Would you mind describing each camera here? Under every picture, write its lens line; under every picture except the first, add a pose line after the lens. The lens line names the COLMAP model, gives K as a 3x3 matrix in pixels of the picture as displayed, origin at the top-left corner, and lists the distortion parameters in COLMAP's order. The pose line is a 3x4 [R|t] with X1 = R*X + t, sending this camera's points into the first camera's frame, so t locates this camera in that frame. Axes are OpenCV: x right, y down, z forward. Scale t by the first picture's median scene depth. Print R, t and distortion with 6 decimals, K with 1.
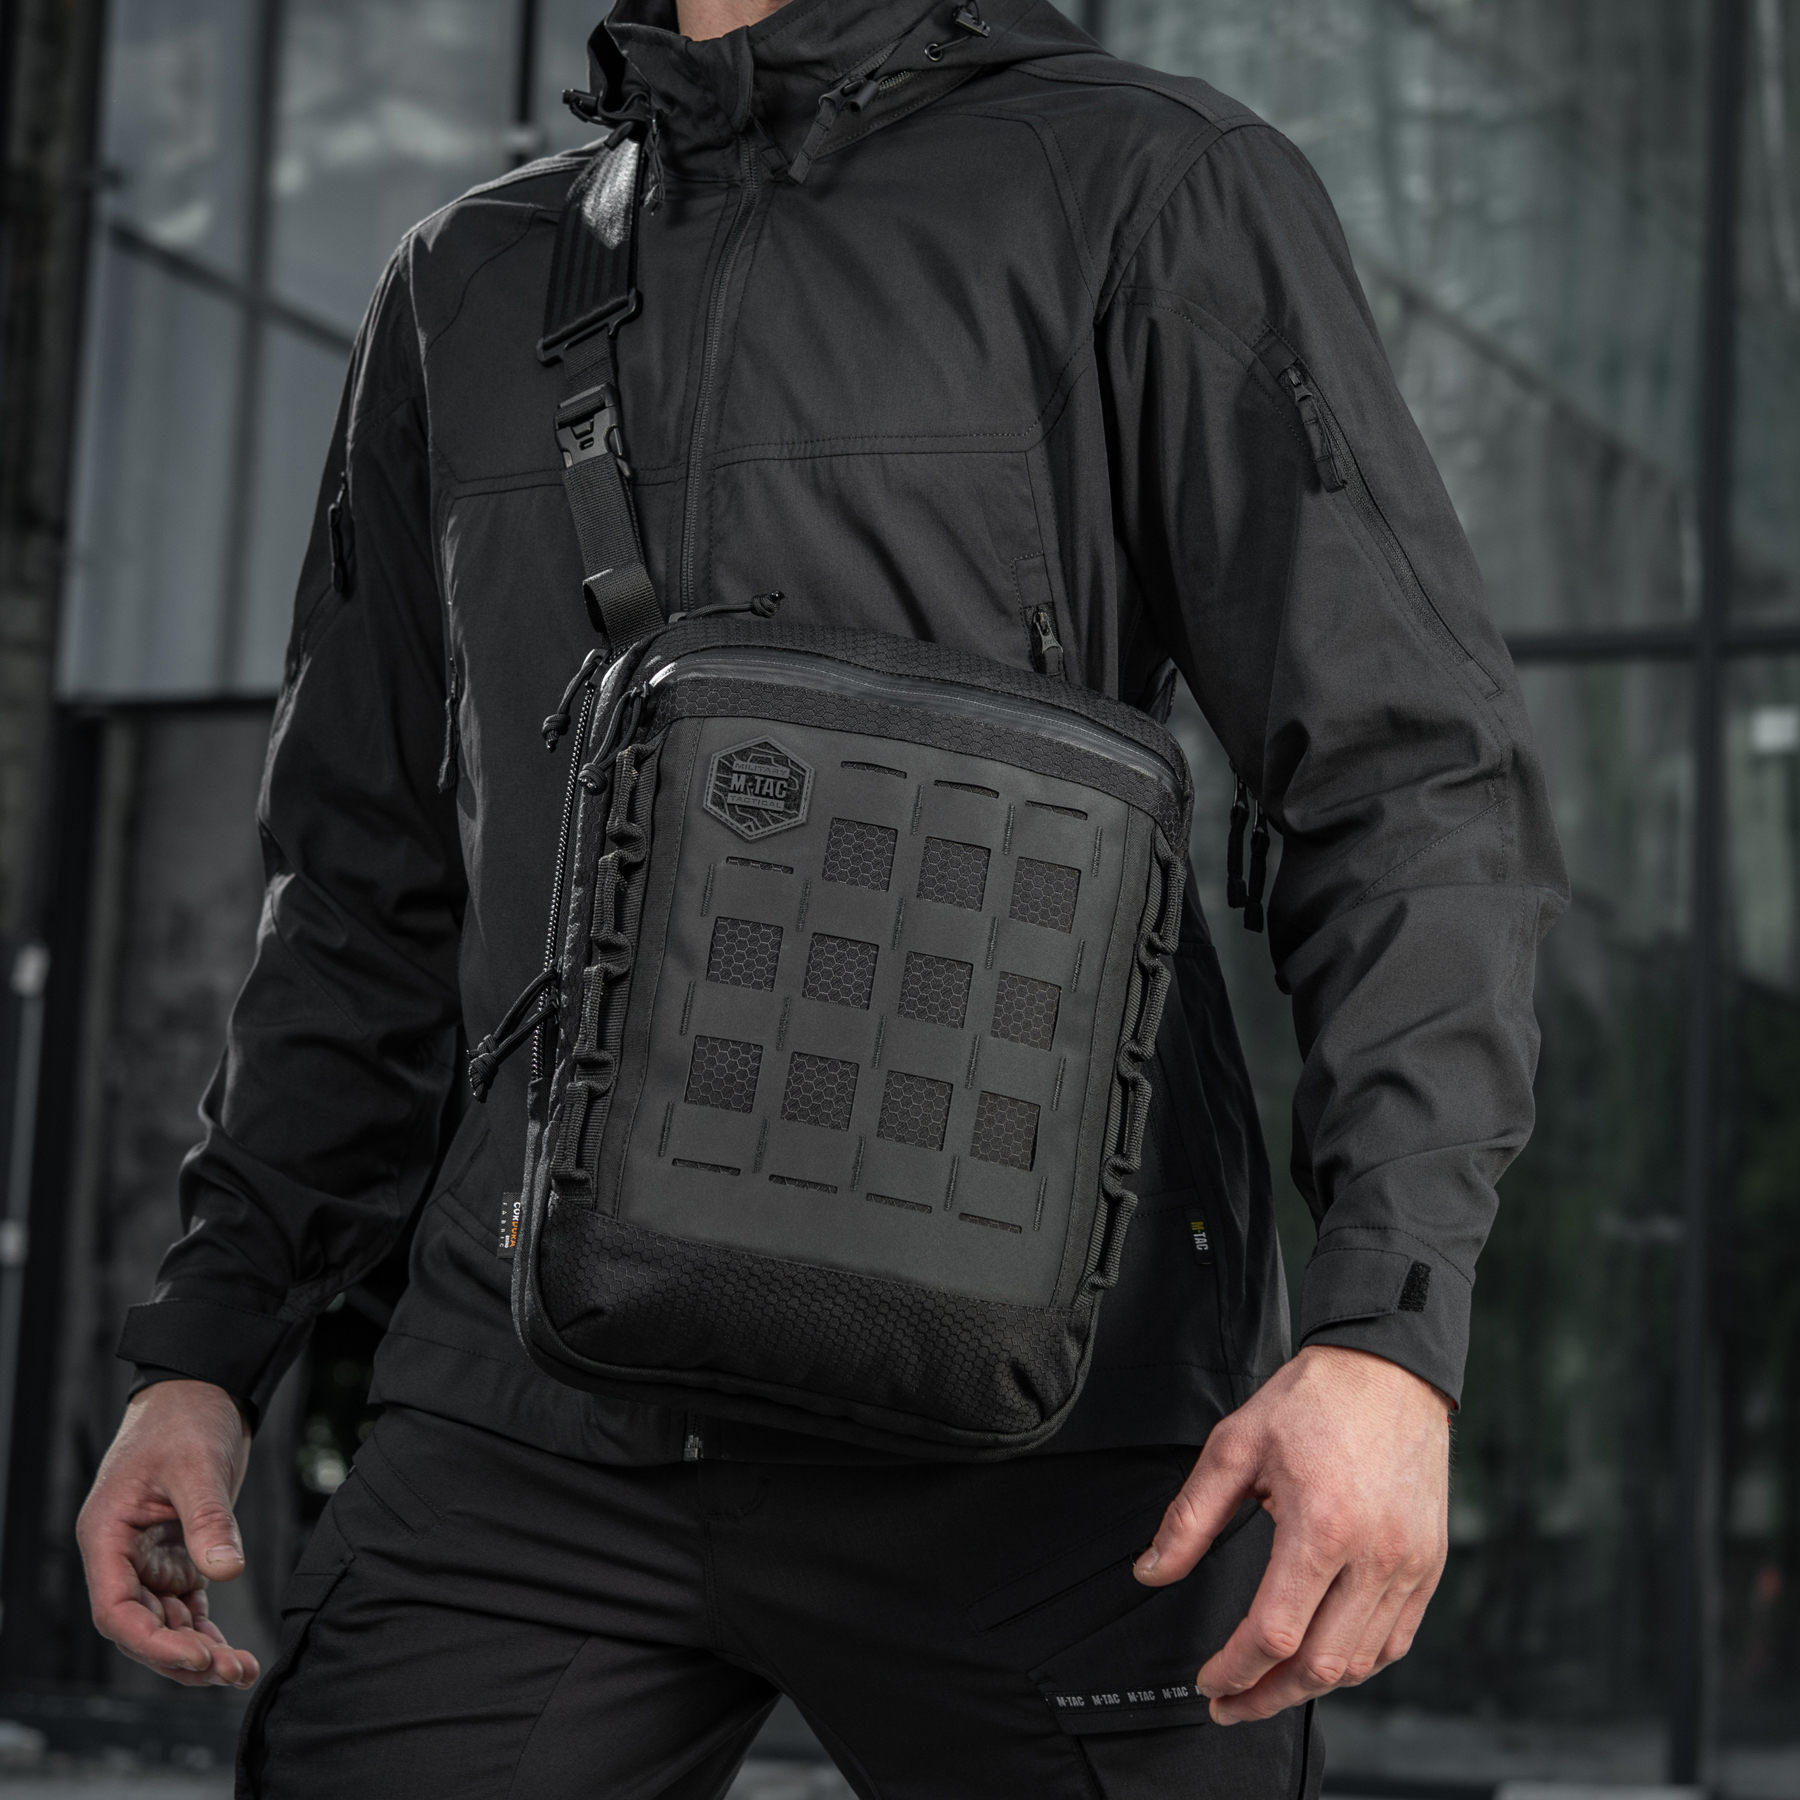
lens RADIAL K [[4941.8, 0, 900.0], [0, 4941.8, 900.0], [0, 0, 1]] dist [0.047261, 0.065237]
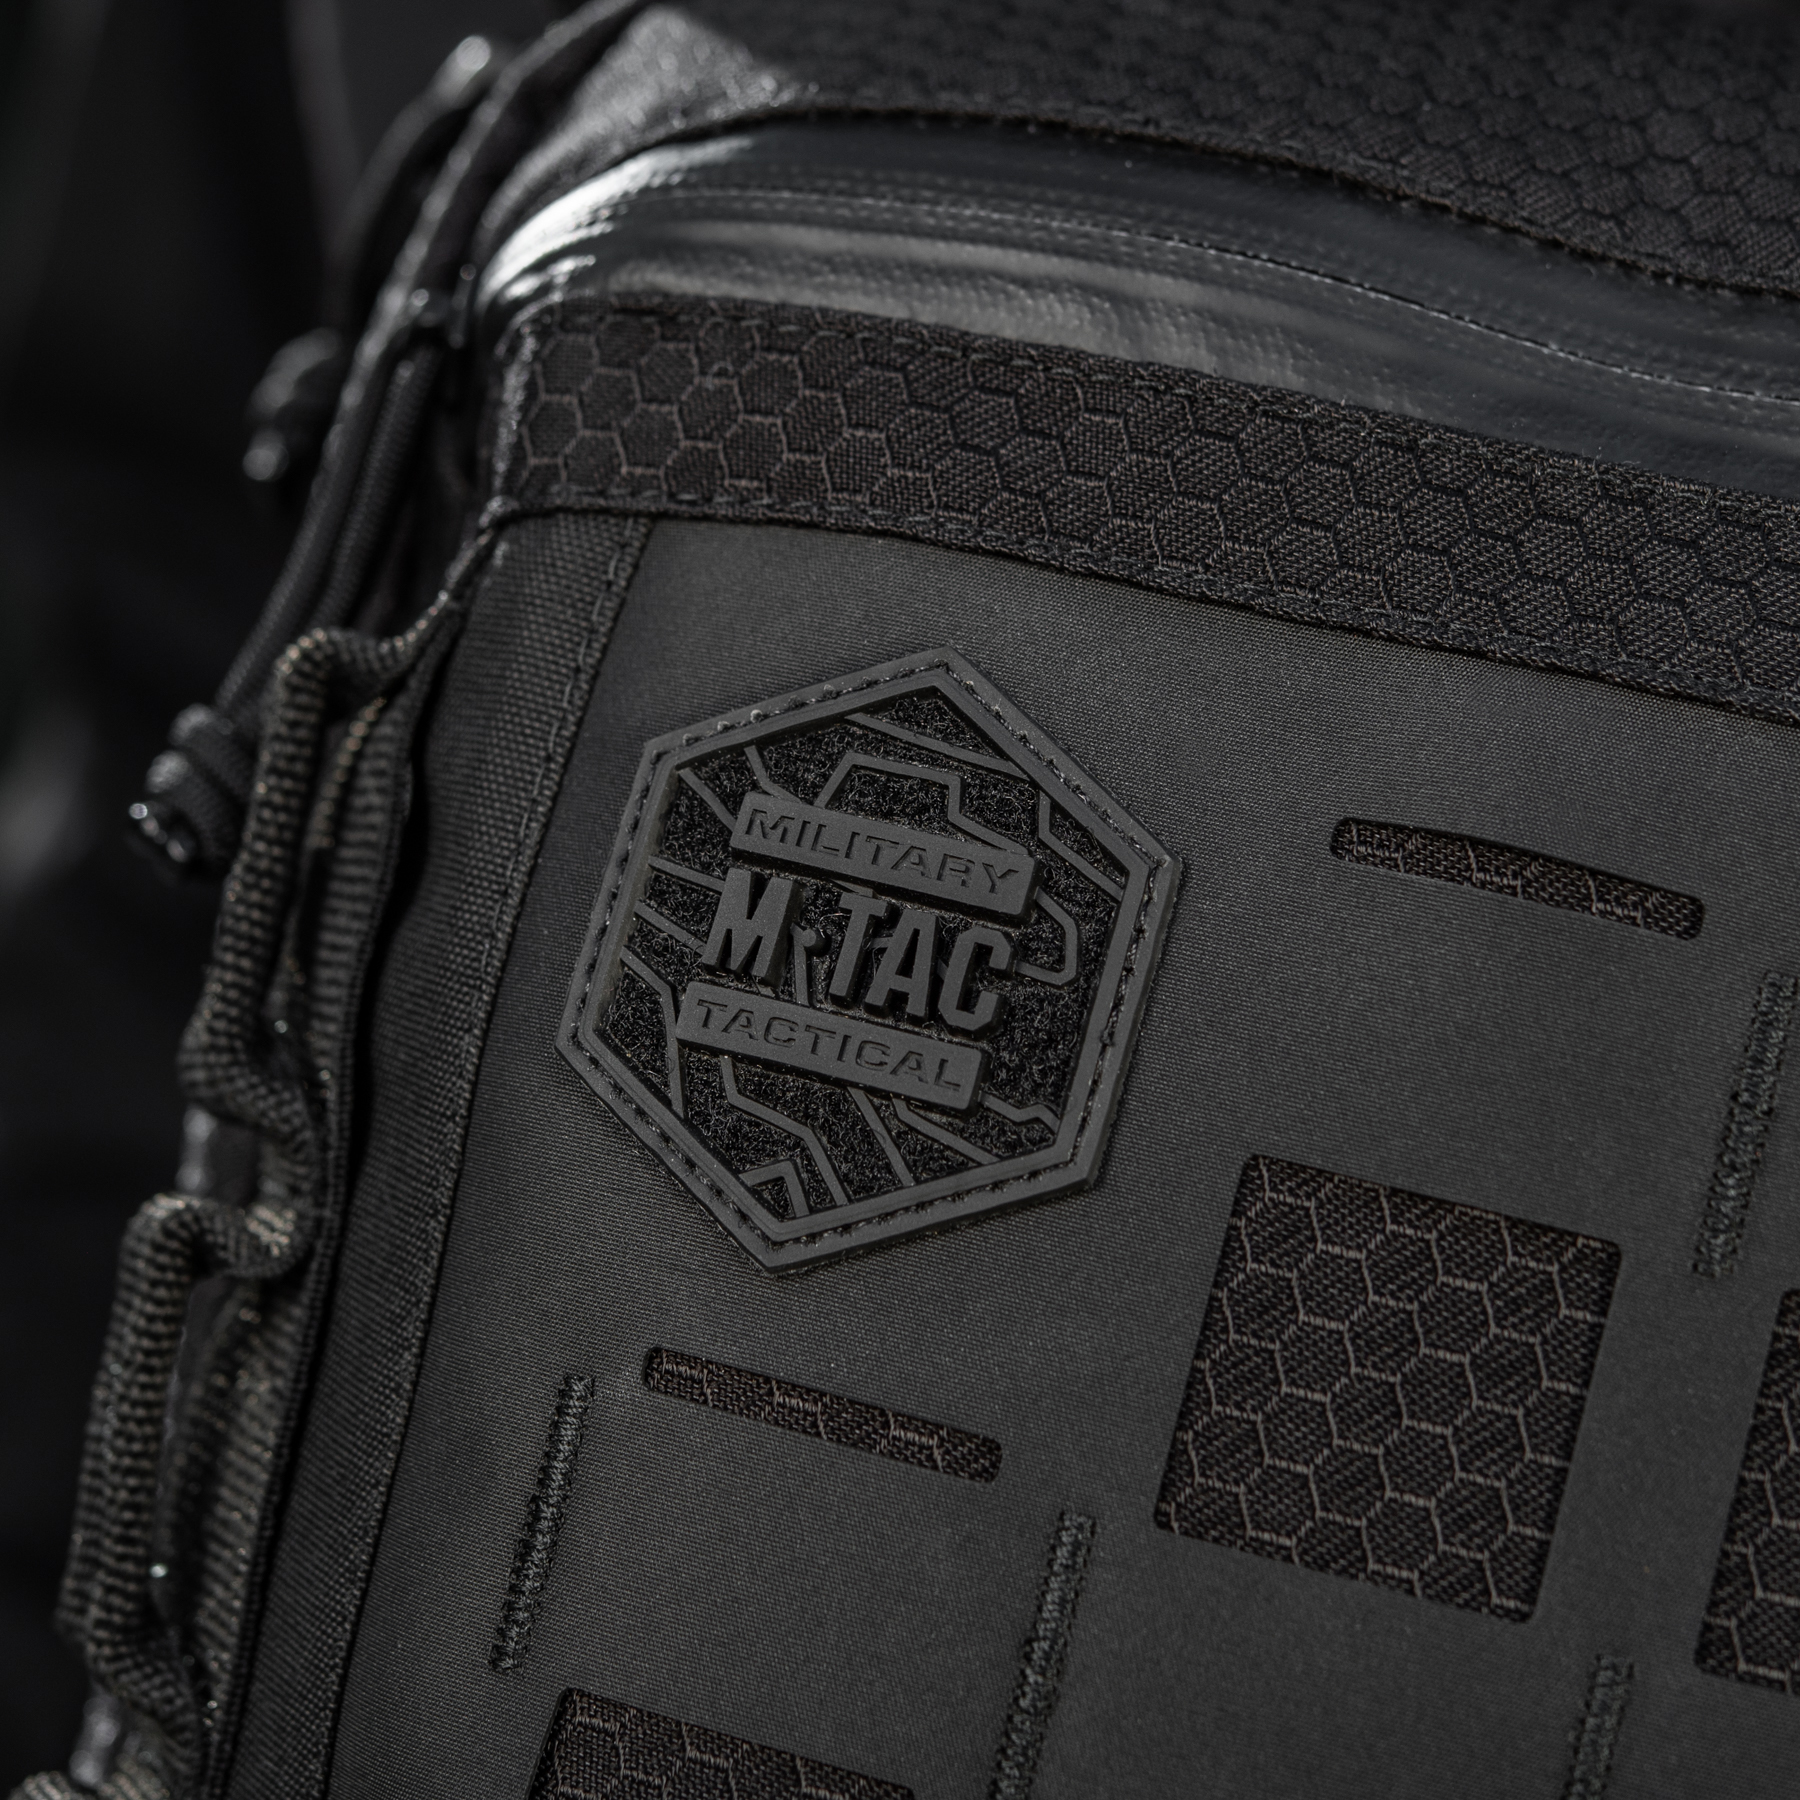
lens RADIAL K [[4941.8, 0, 900.0], [0, 4941.8, 900.0], [0, 0, 1]] dist [0.047261, 0.065237]
pose [[0.955131, 0.071046, -0.287538, 0.024295], [-0.018433, 0.983181, 0.181700, -0.057118], [0.295611, -0.168247, 0.940376, 0.827504]]
